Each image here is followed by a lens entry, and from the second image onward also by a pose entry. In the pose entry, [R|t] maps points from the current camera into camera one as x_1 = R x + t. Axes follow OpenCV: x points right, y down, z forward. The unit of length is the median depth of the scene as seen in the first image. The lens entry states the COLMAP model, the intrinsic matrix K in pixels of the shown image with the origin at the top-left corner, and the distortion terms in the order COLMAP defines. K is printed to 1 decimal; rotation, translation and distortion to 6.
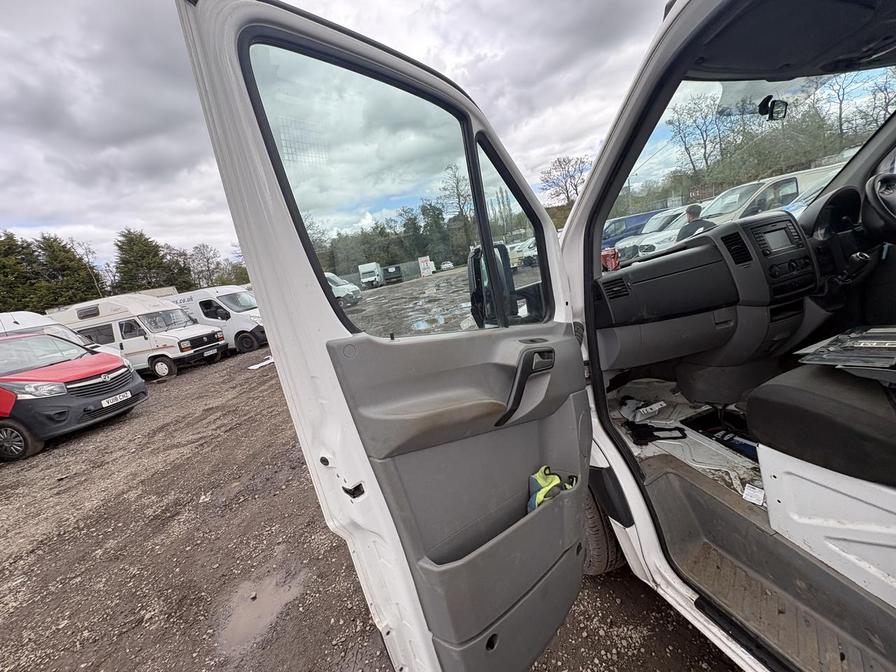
lens RADIAL K [[354.7, 0, 447.3], [0, 354.7, 336.0], [0, 0, 1]] dist [-0.005711, 0.001070]
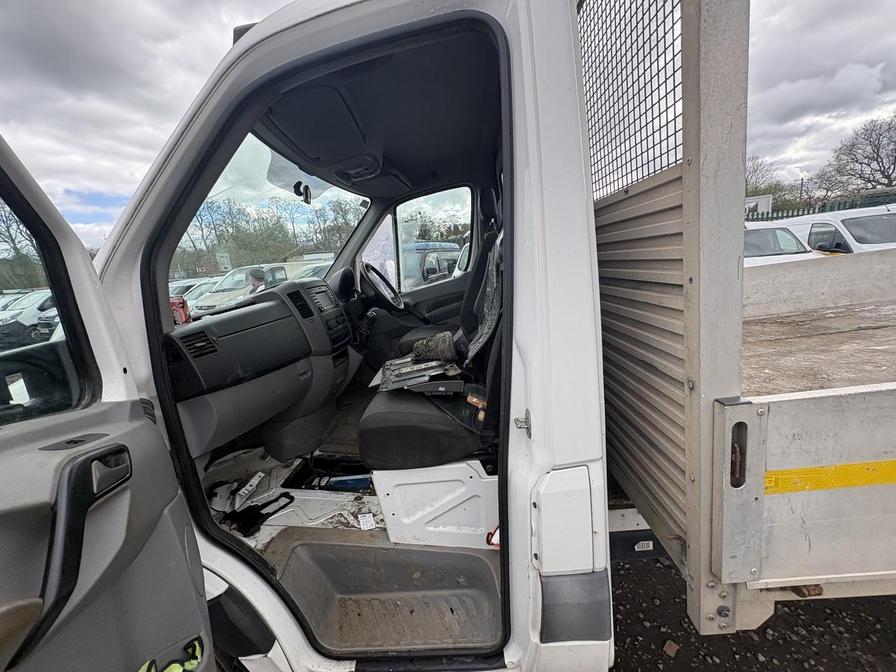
lens RADIAL K [[354.7, 0, 447.8], [0, 354.7, 337.7], [0, 0, 1]] dist [-0.005711, 0.001070]
pose [[0.366283, -0.028064, 0.930080, -0.032766], [0.212191, 0.975728, -0.054124, 0.006701], [-0.905986, 0.217179, 0.363348, 0.215075]]
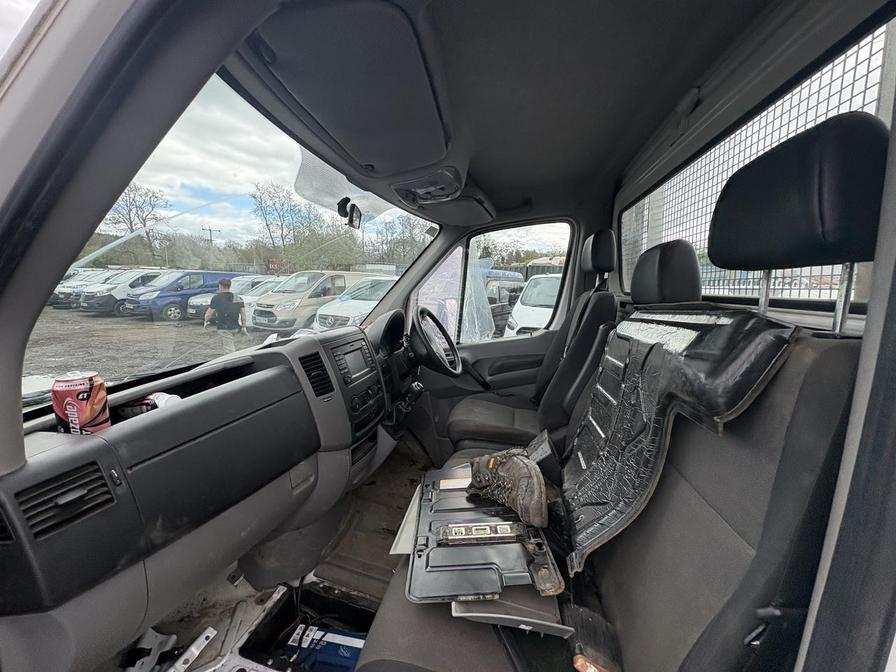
lens RADIAL K [[354.7, 0, 445.4], [0, 354.7, 335.0], [0, 0, 1]] dist [-0.005711, 0.001070]
pose [[0.486647, 0.090886, 0.868858, 0.298755], [0.052838, 0.989691, -0.133120, -0.214754], [-0.871999, 0.110691, 0.476828, 0.404253]]
